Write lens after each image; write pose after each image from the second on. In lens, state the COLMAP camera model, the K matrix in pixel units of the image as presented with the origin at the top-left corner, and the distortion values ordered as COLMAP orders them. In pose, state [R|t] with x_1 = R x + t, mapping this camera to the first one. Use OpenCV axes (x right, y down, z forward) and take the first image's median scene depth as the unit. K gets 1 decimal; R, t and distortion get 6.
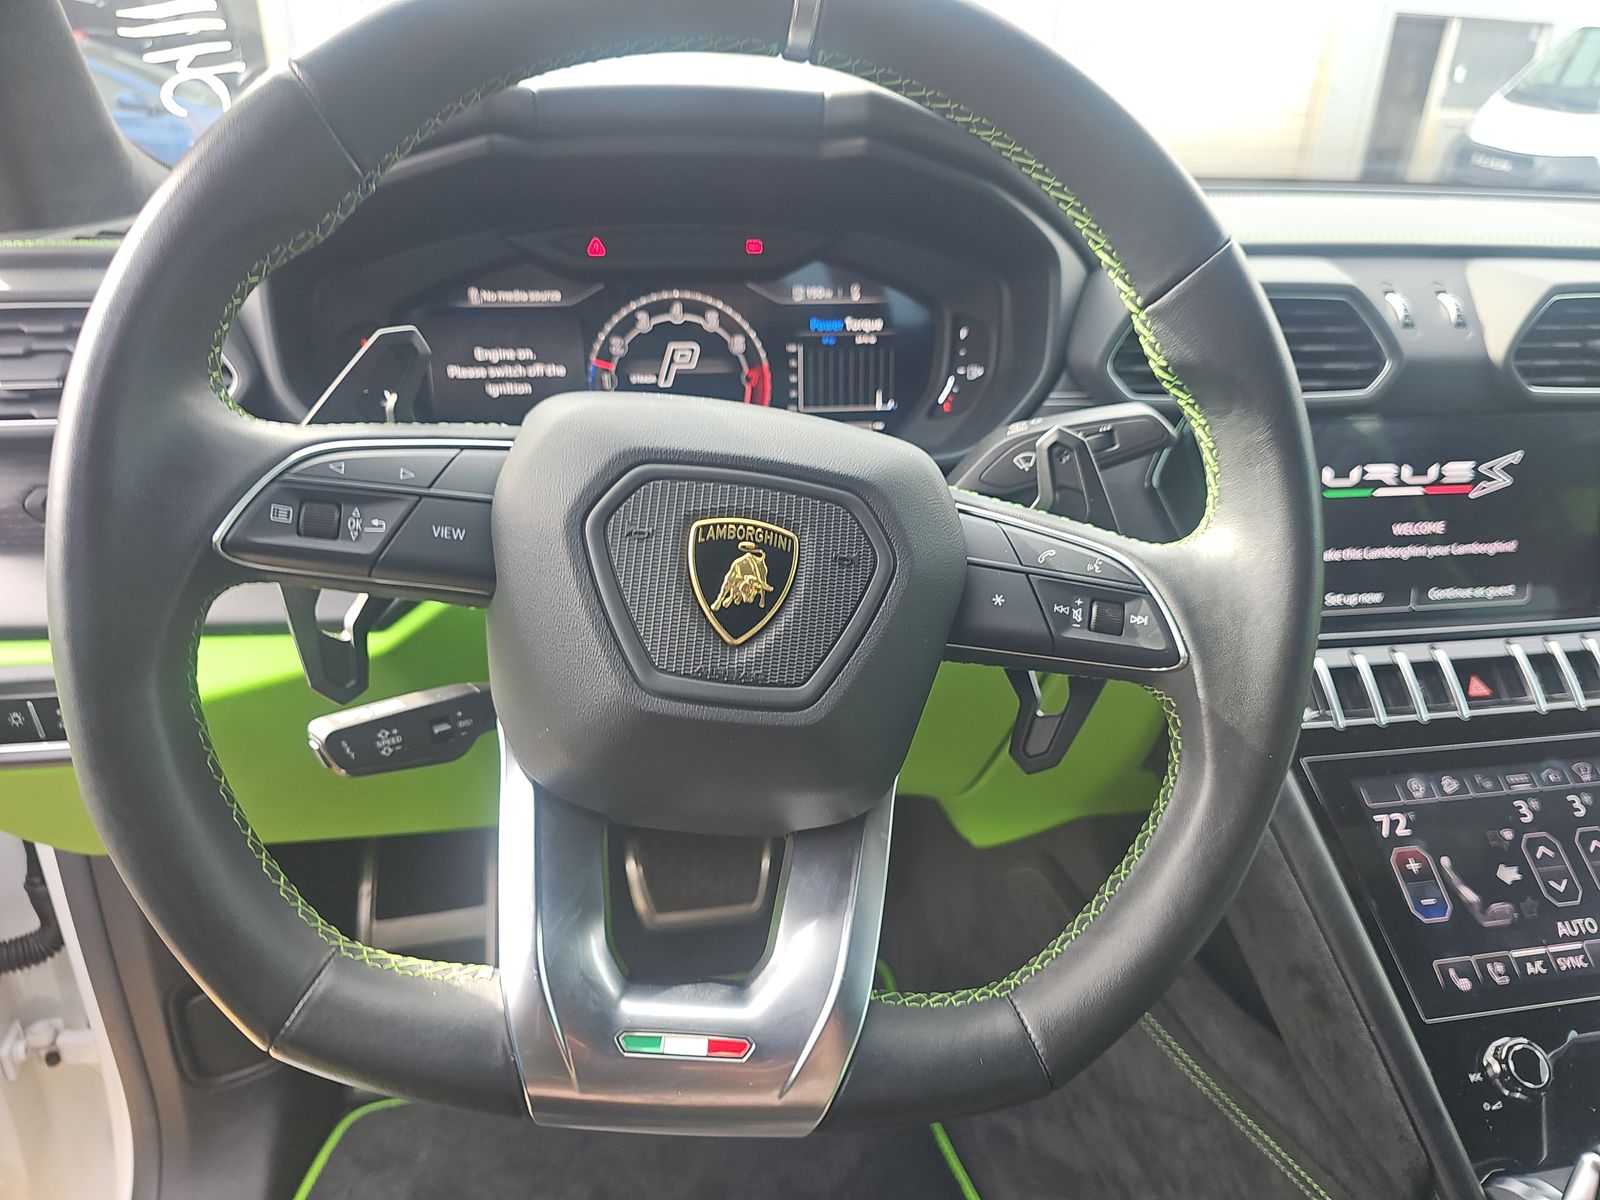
lens RADIAL K [[1080.5, 0, 841.5], [0, 1080.5, 580.7], [0, 0, 1]] dist [0.050779, -0.058191]
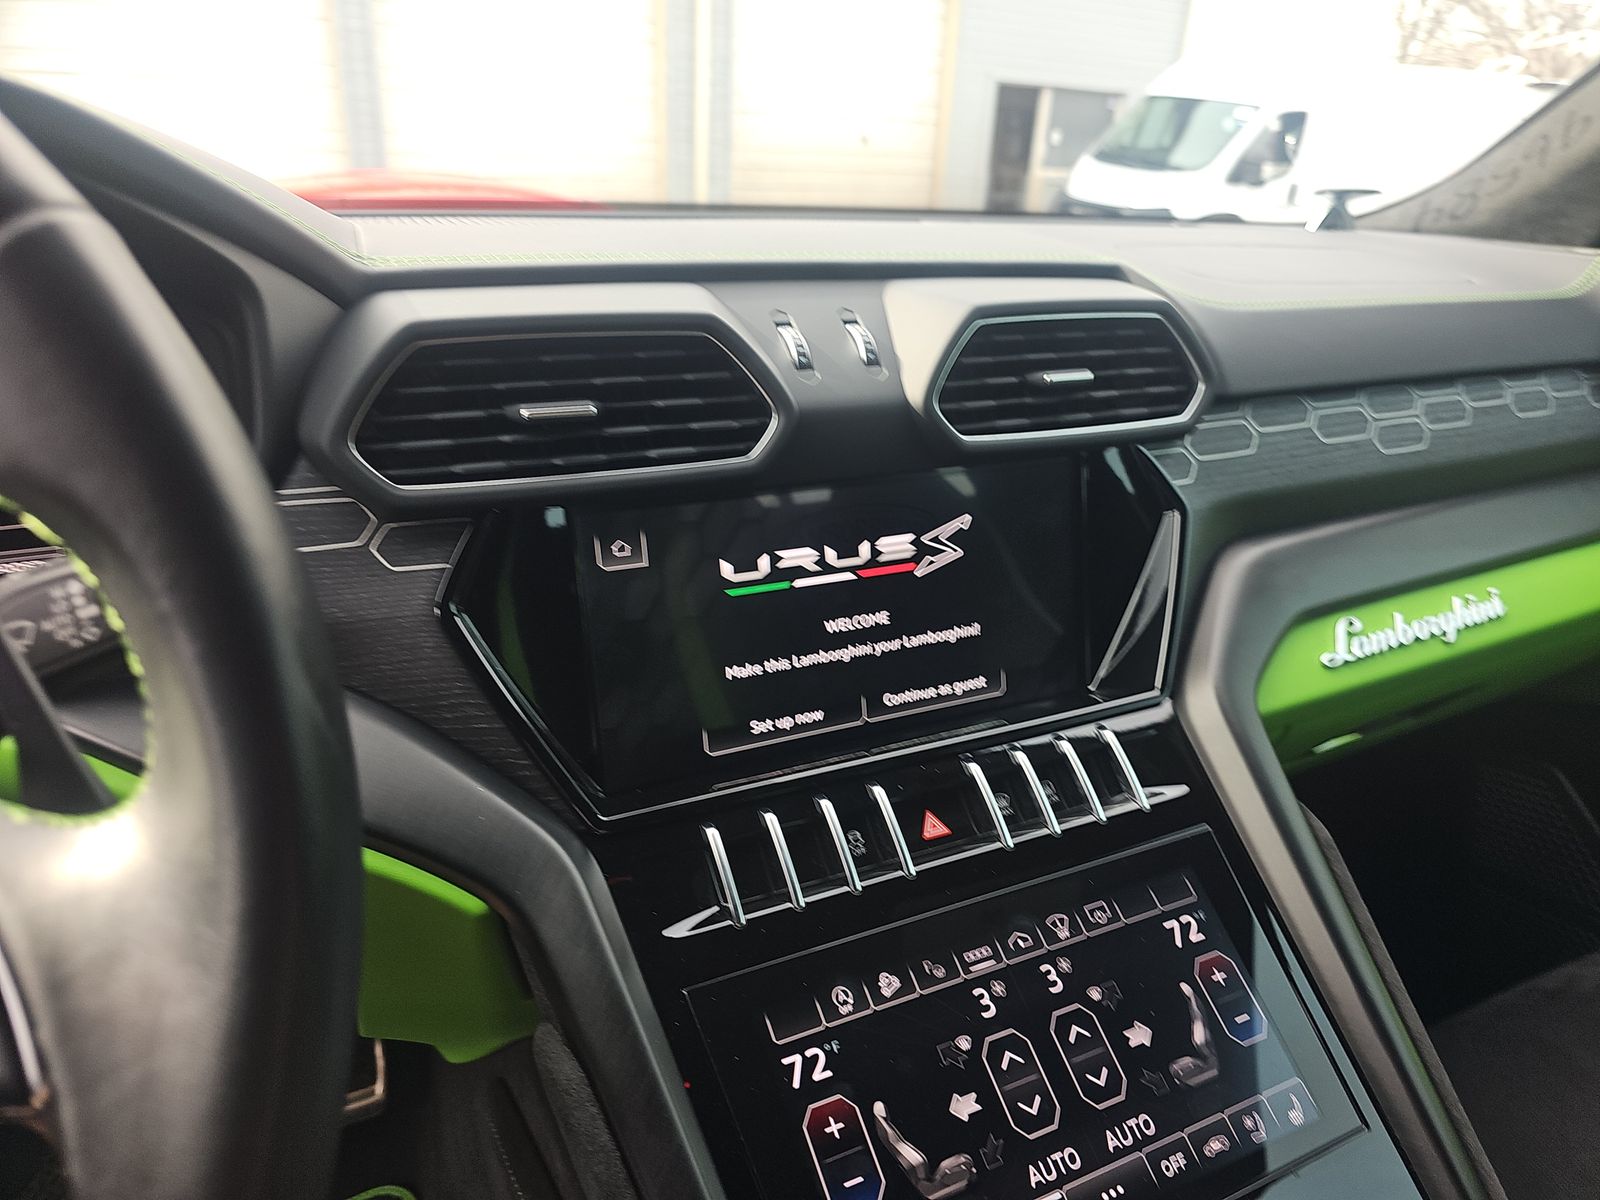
lens RADIAL K [[1029.5, 0, 800.0], [0, 1029.5, 600.0], [0, 0, 1]] dist [0.075403, -0.112306]
pose [[0.969015, -0.099363, 0.226137, 0.338768], [0.103506, 0.994608, -0.006507, -0.066612], [-0.224271, 0.029712, 0.974074, 0.299757]]
